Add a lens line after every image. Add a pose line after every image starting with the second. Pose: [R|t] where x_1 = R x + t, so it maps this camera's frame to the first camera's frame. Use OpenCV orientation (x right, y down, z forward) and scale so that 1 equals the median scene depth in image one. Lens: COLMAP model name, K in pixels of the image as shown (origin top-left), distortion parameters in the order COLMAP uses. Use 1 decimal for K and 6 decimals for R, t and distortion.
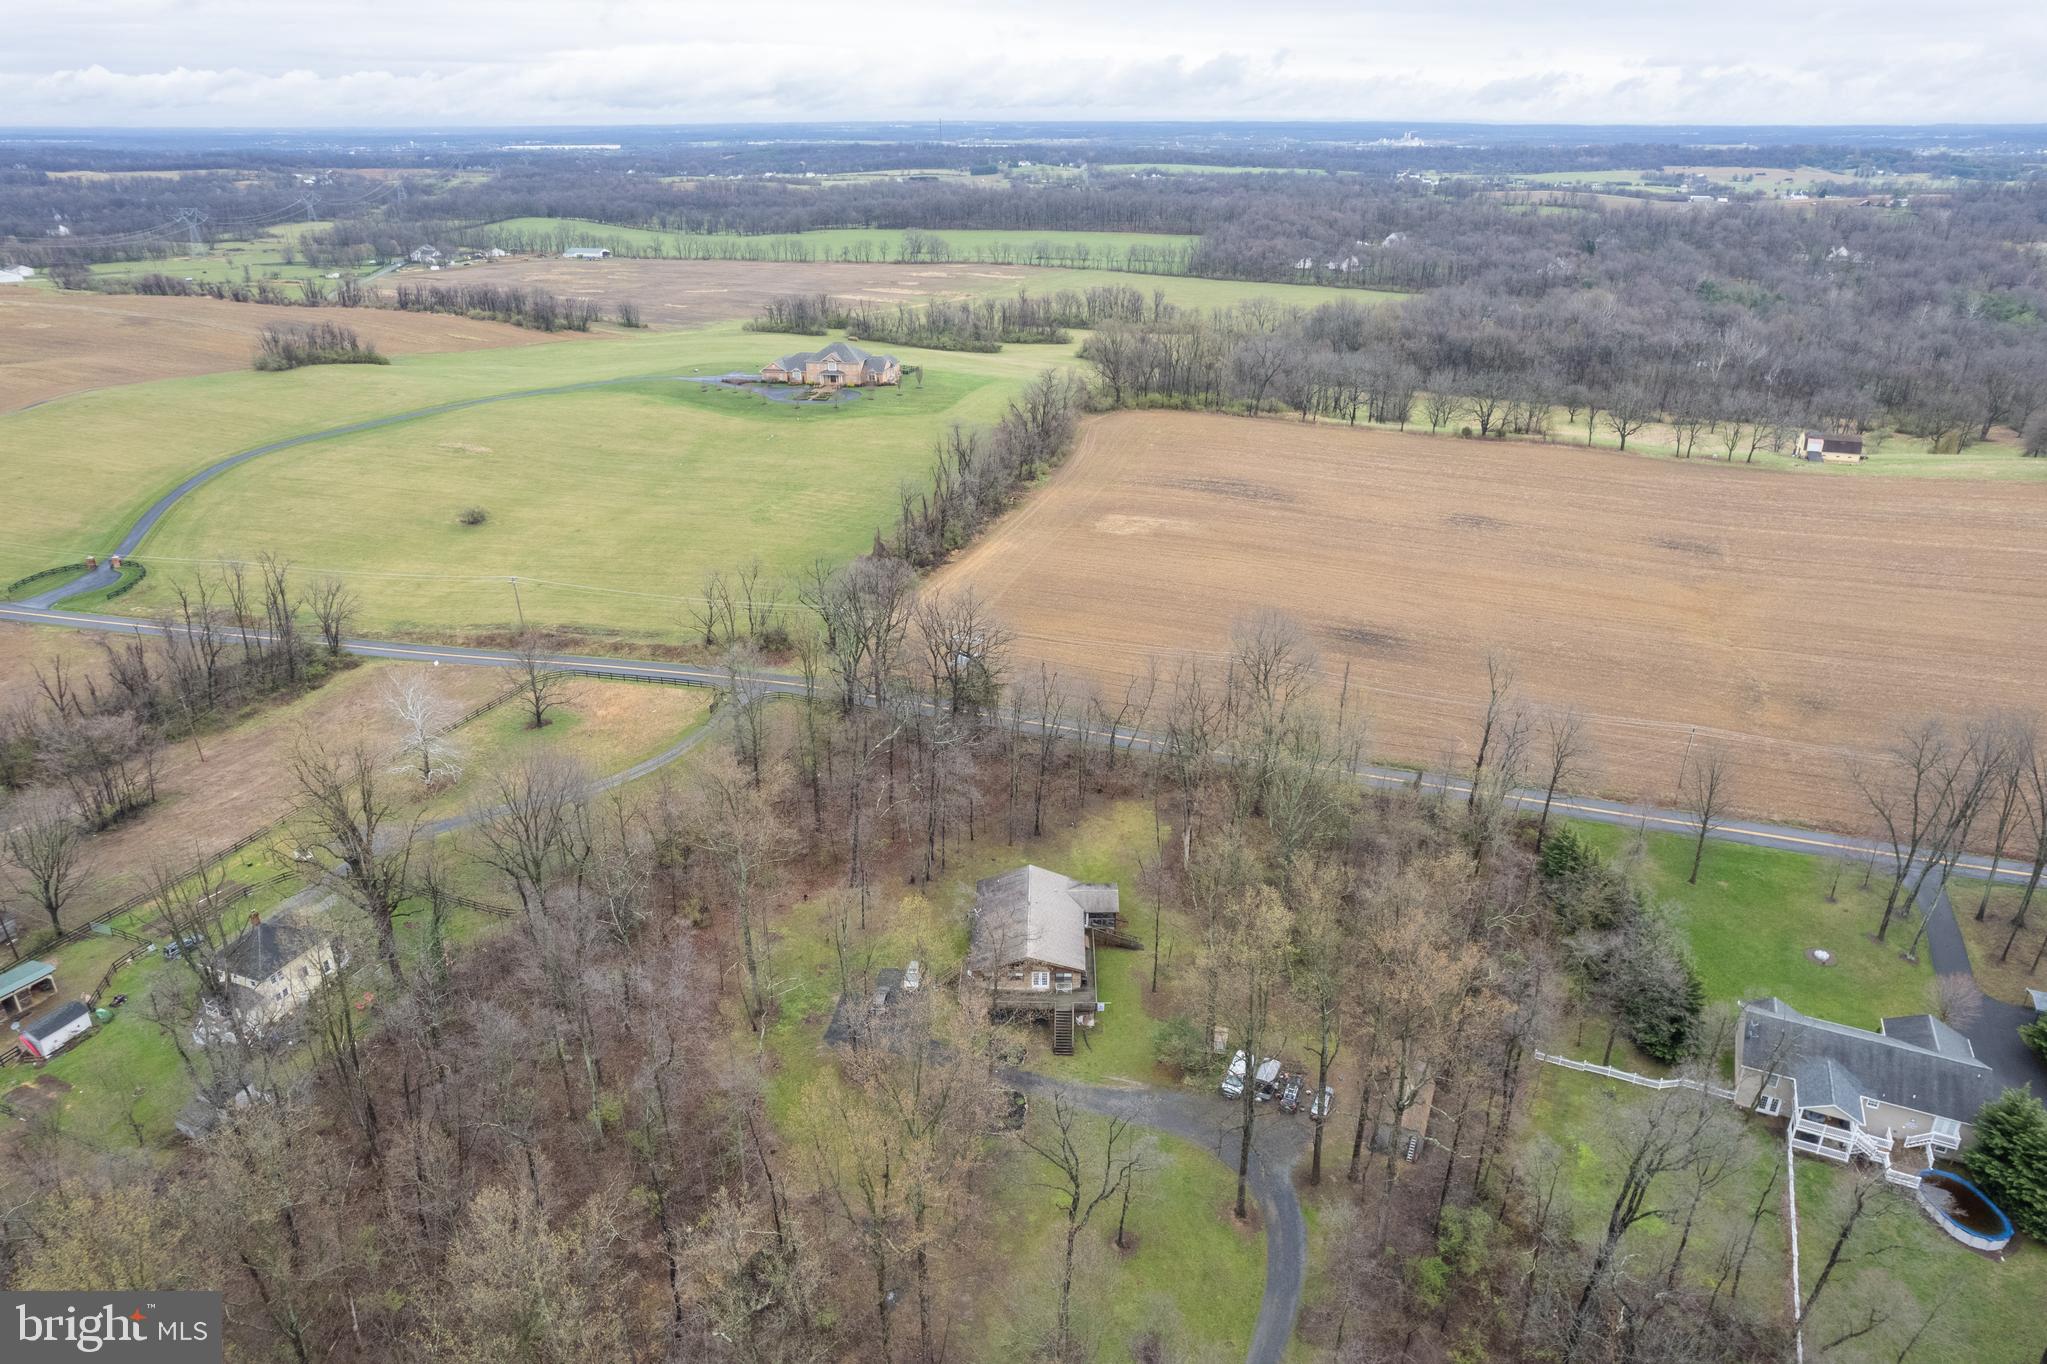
lens RADIAL K [[1309.0, 0, 1028.6], [0, 1309.0, 684.7], [0, 0, 1]] dist [-0.077225, 0.071326]
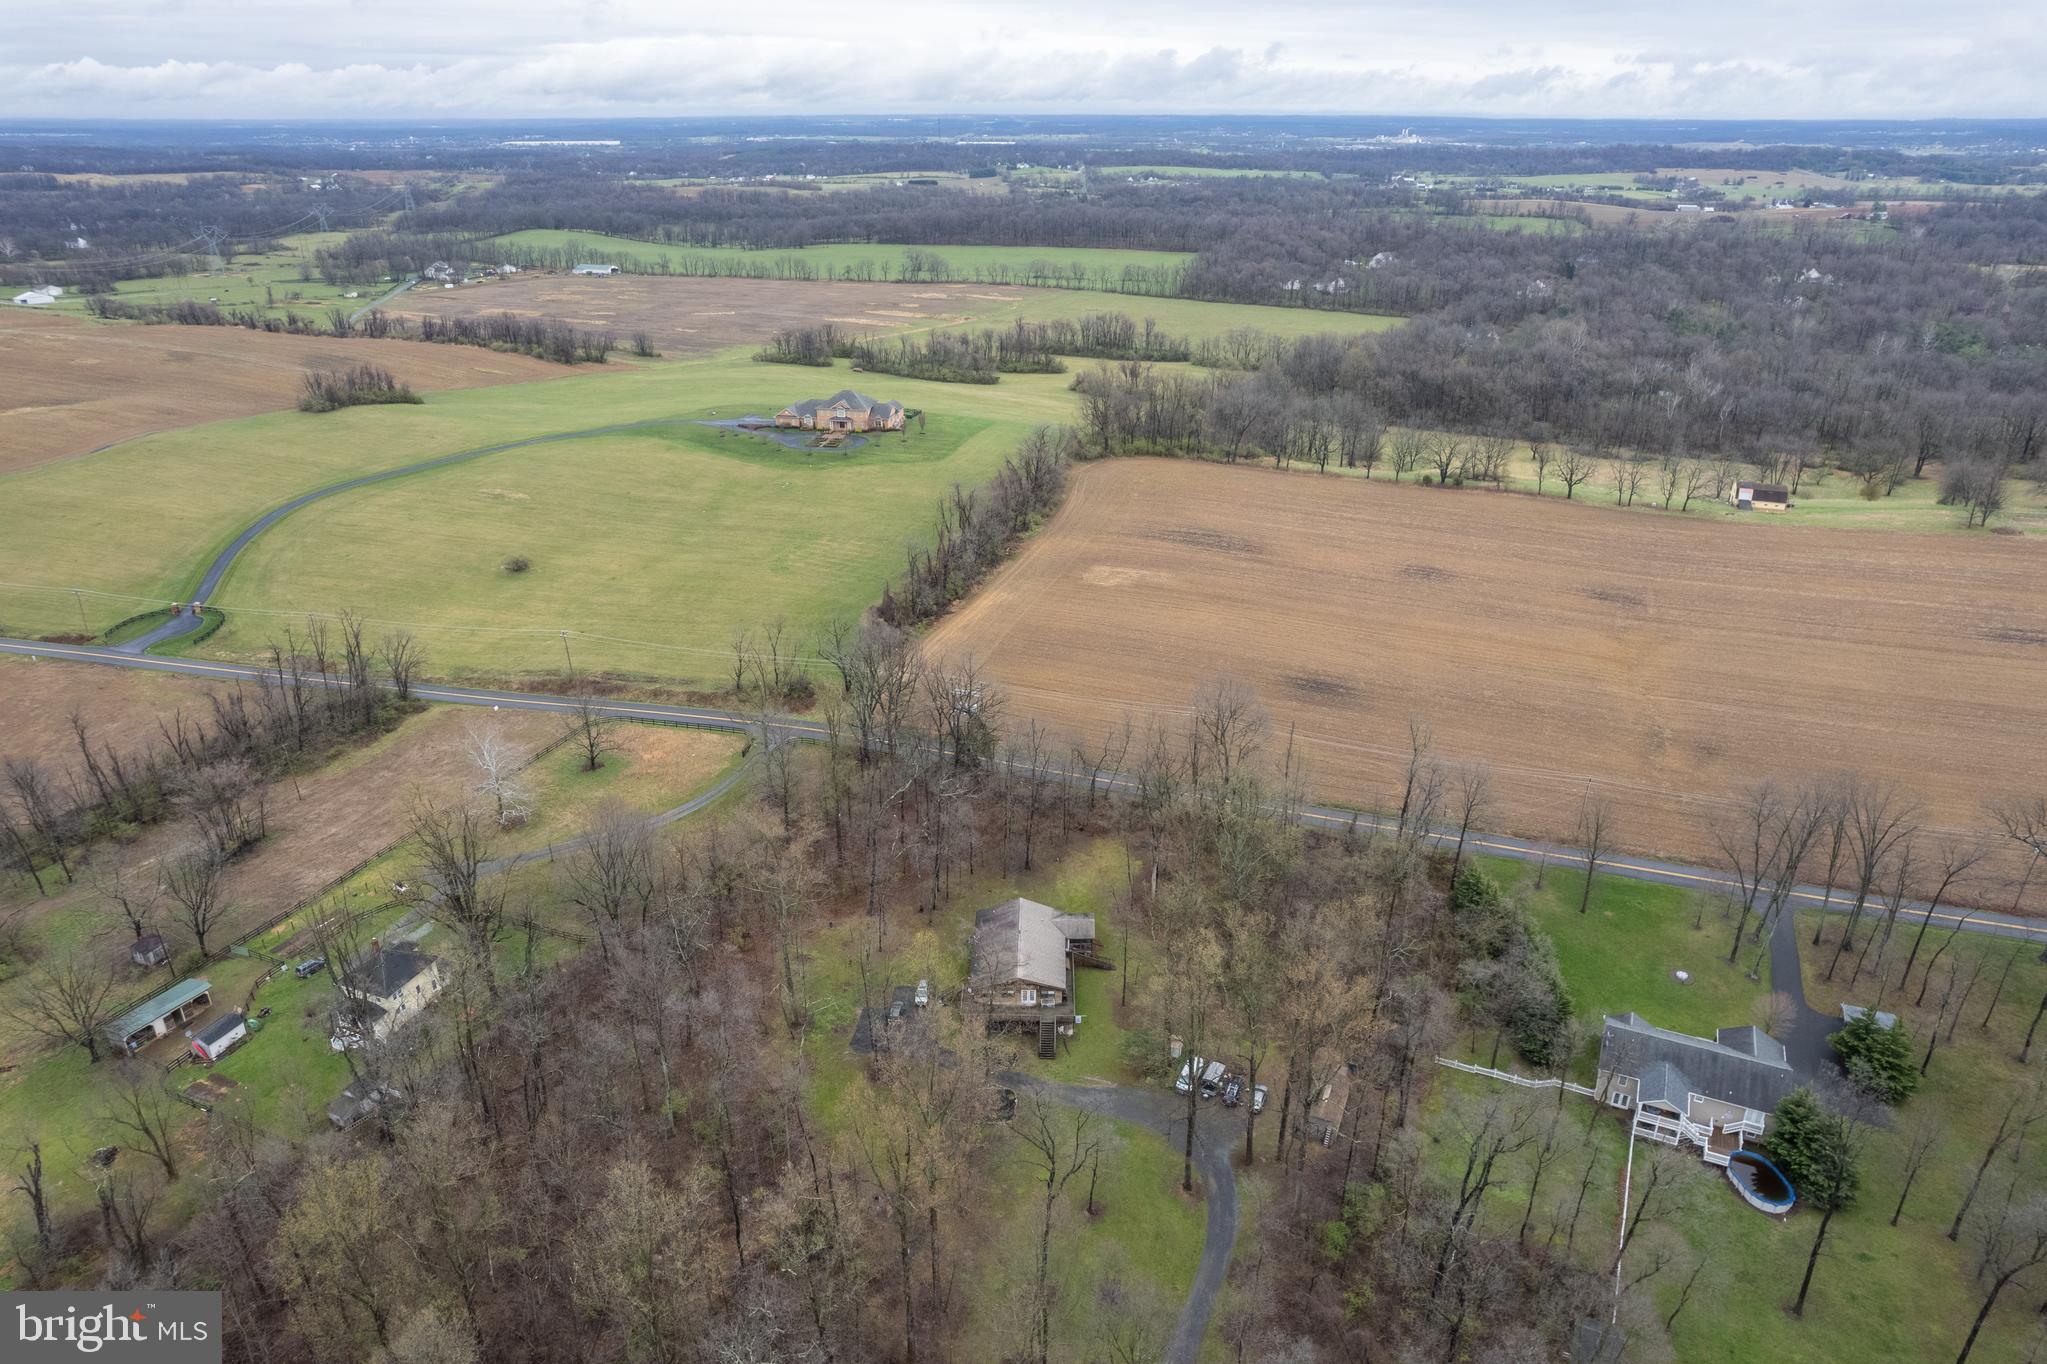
lens RADIAL K [[1309.0, 0, 1028.6], [0, 1309.0, 684.7], [0, 0, 1]] dist [-0.077225, 0.071326]
pose [[0.999999, 0.000790, 0.001204, 0.004420], [-0.000796, 0.999985, 0.005503, -0.041013], [-0.001200, -0.005503, 0.999984, -0.122316]]
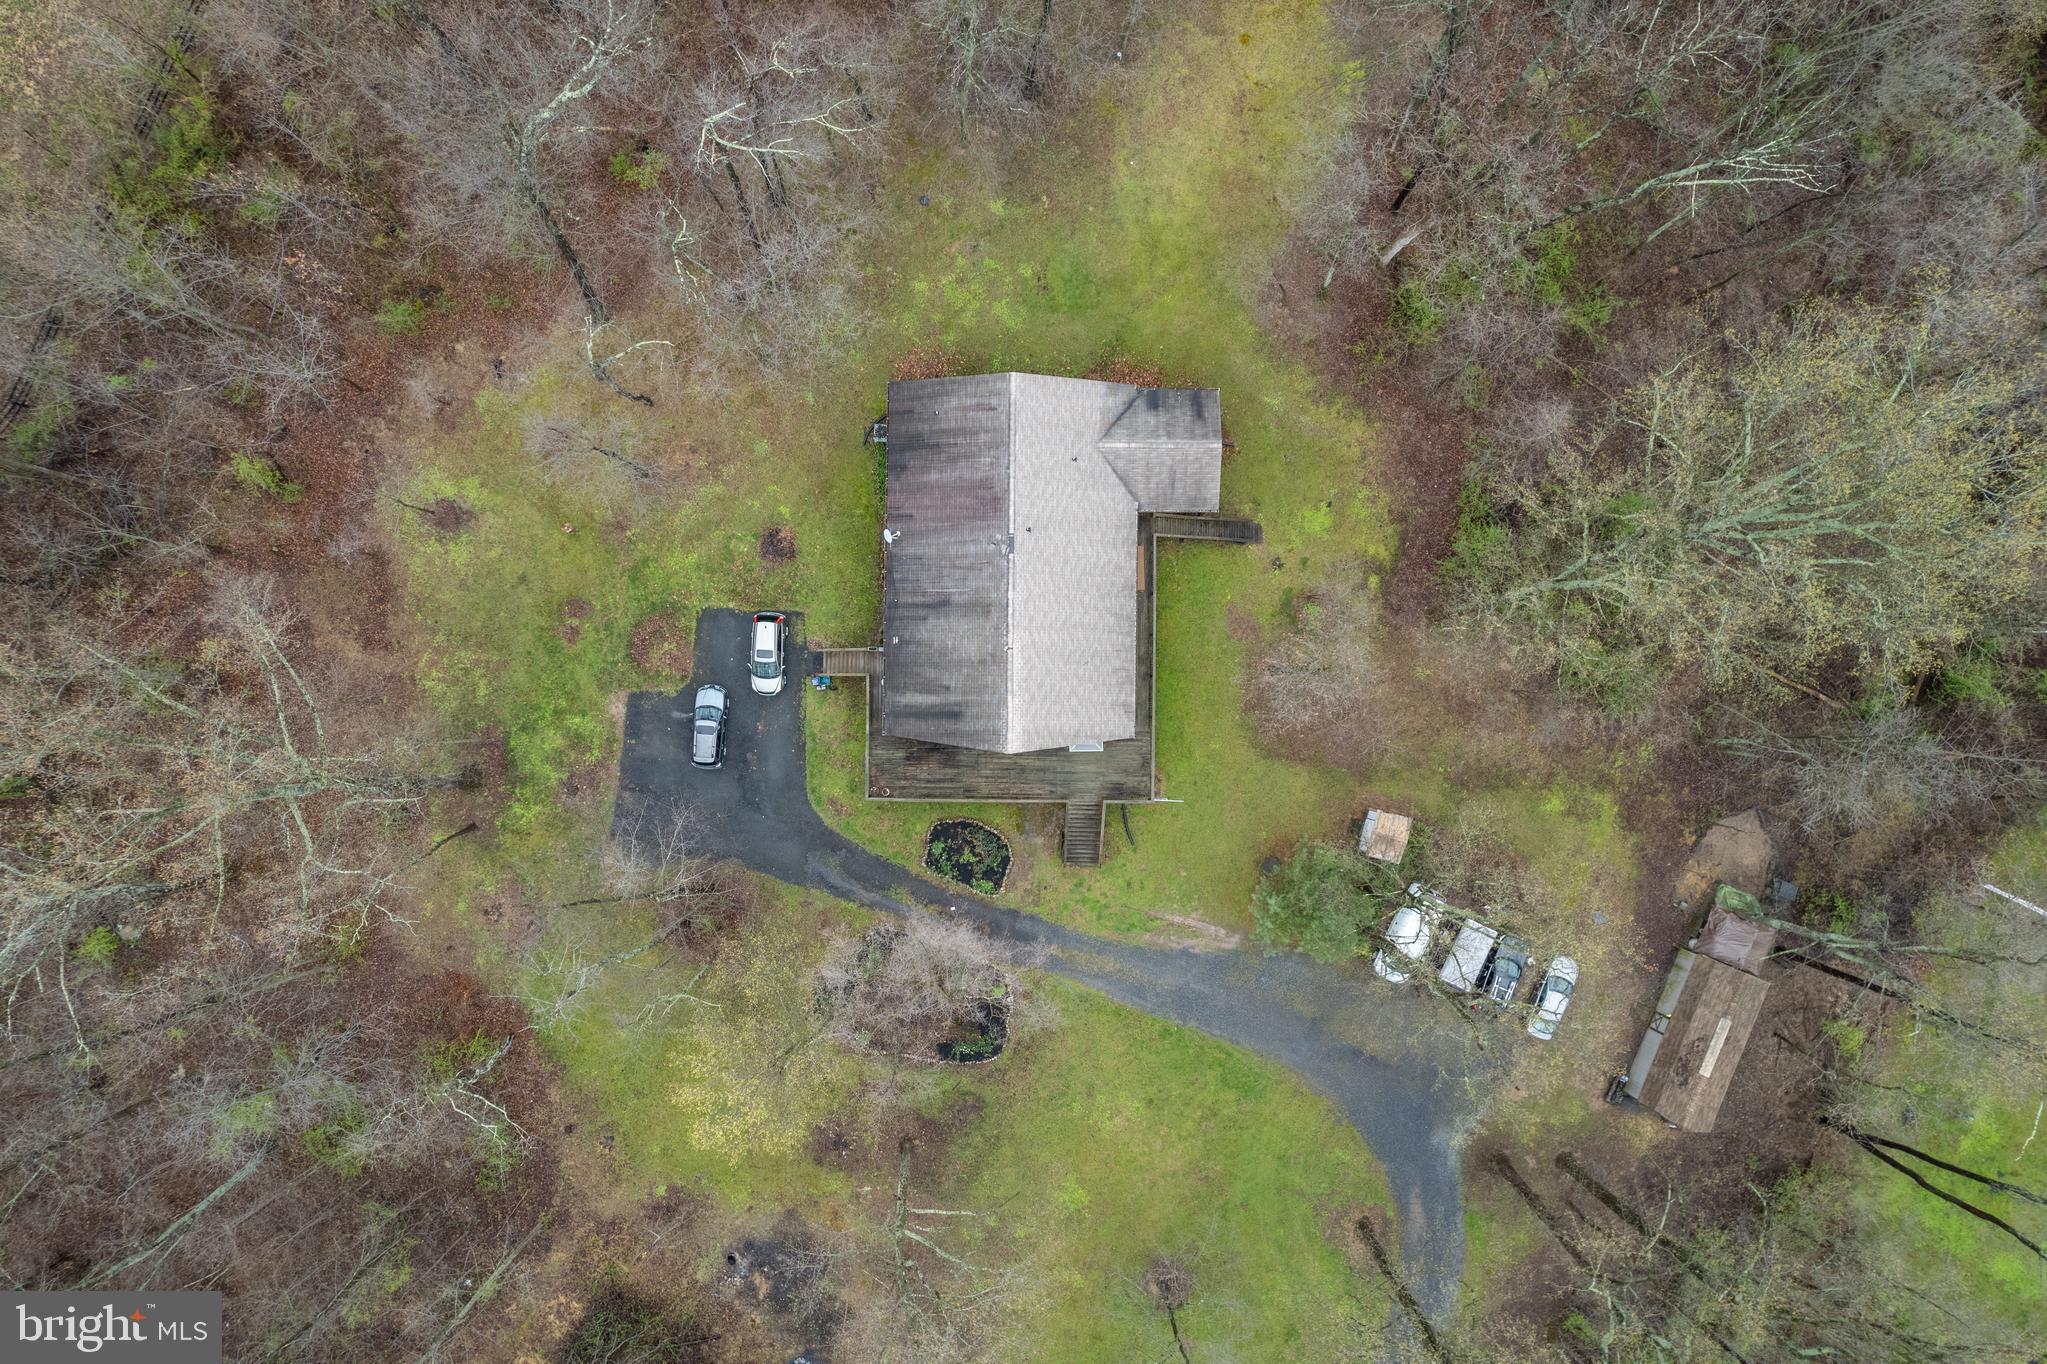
lens RADIAL K [[1309.0, 0, 1028.6], [0, 1309.0, 684.7], [0, 0, 1]] dist [-0.077225, 0.071326]
pose [[0.999987, -0.004599, 0.002072, 0.003048], [0.000046, 0.418974, 0.907998, -0.124874], [-0.005044, -0.907987, 0.418969, 0.488981]]
